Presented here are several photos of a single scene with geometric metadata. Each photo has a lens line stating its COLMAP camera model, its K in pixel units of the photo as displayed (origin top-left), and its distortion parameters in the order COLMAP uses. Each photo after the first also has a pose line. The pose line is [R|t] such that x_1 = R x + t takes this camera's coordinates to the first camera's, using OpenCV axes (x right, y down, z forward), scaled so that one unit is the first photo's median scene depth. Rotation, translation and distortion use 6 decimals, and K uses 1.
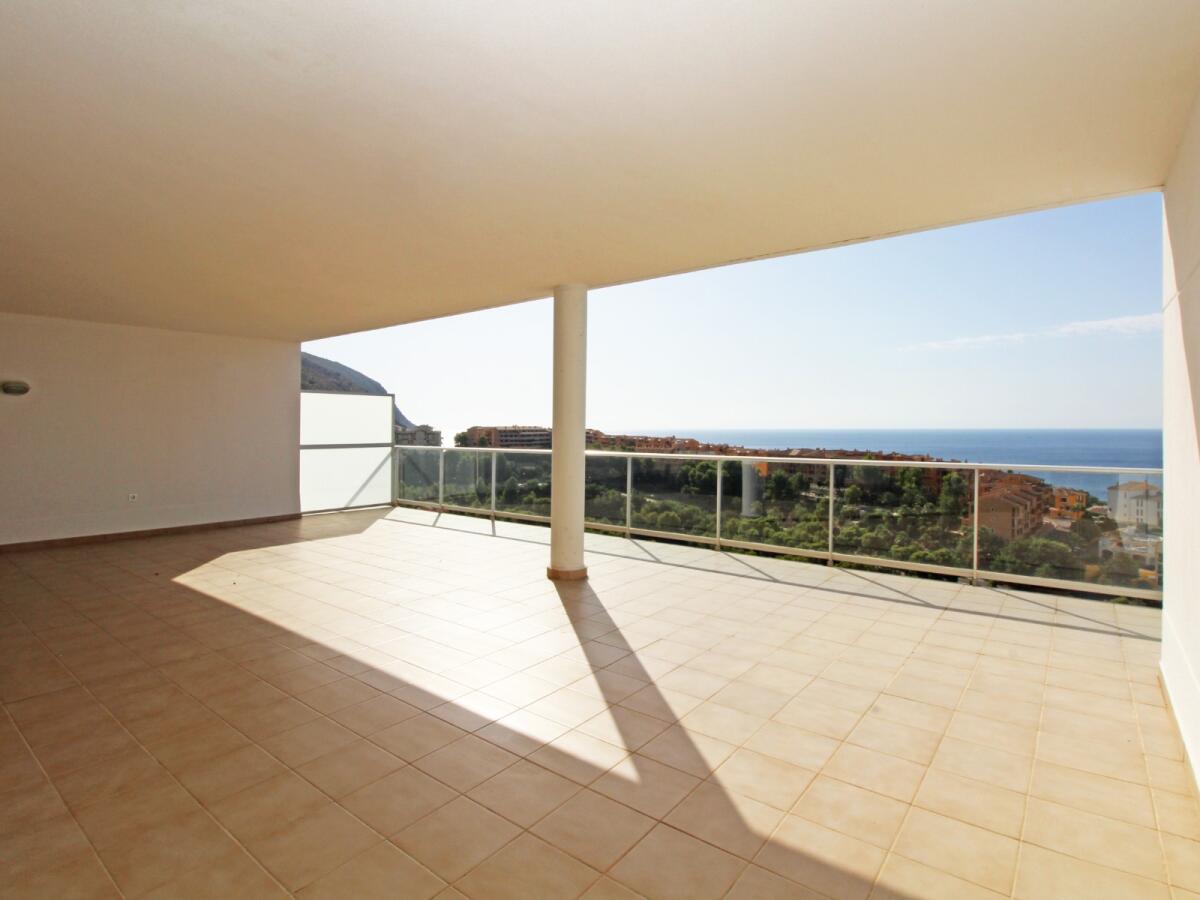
lens RADIAL K [[632.2, 0, 600.0], [0, 632.2, 450.0], [0, 0, 1]] dist [-0.026850, -0.000273]
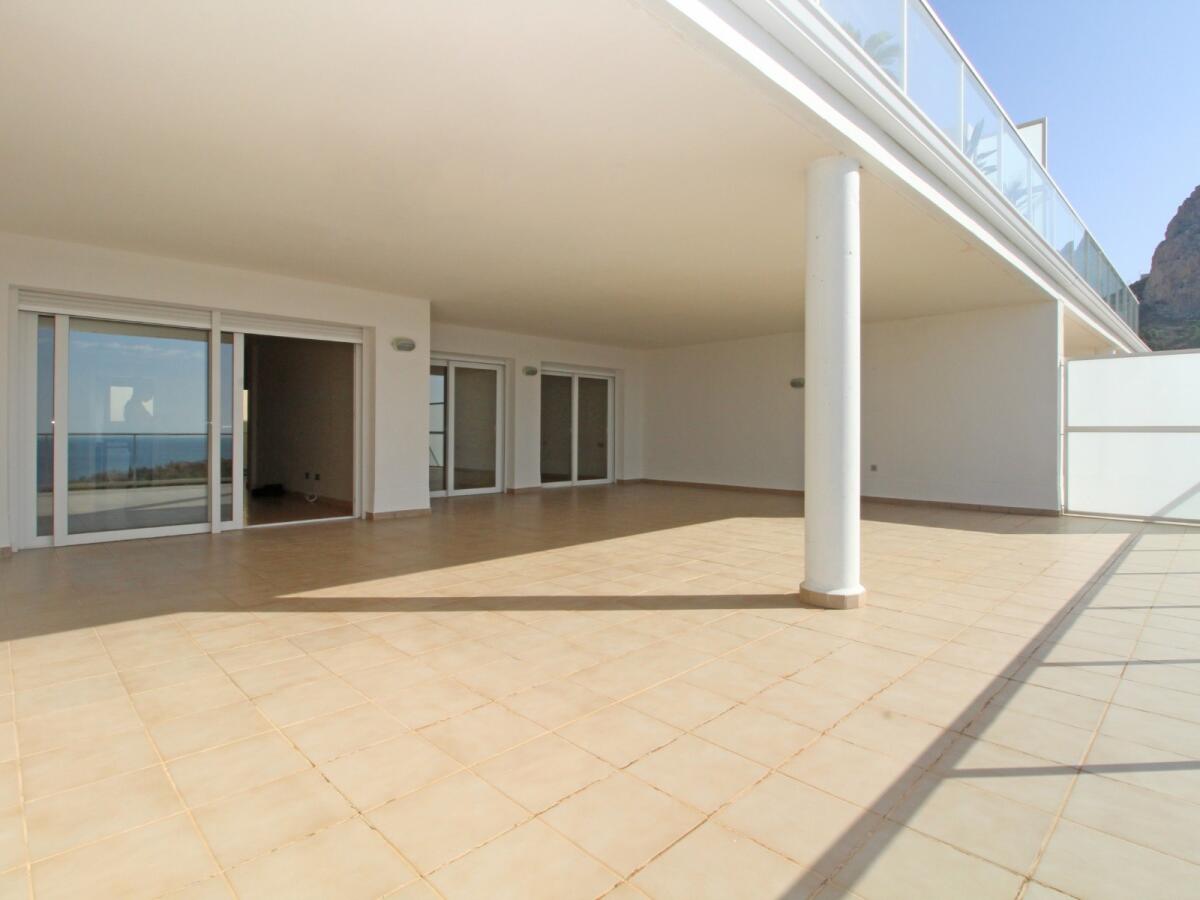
lens RADIAL K [[632.2, 0, 600.0], [0, 632.2, 450.0], [0, 0, 1]] dist [-0.026850, -0.000273]
pose [[-0.100078, 0.044170, -0.993999, 0.392508], [-0.047836, 0.997645, 0.049148, 0.012579], [0.993829, 0.052468, -0.097730, 0.510875]]
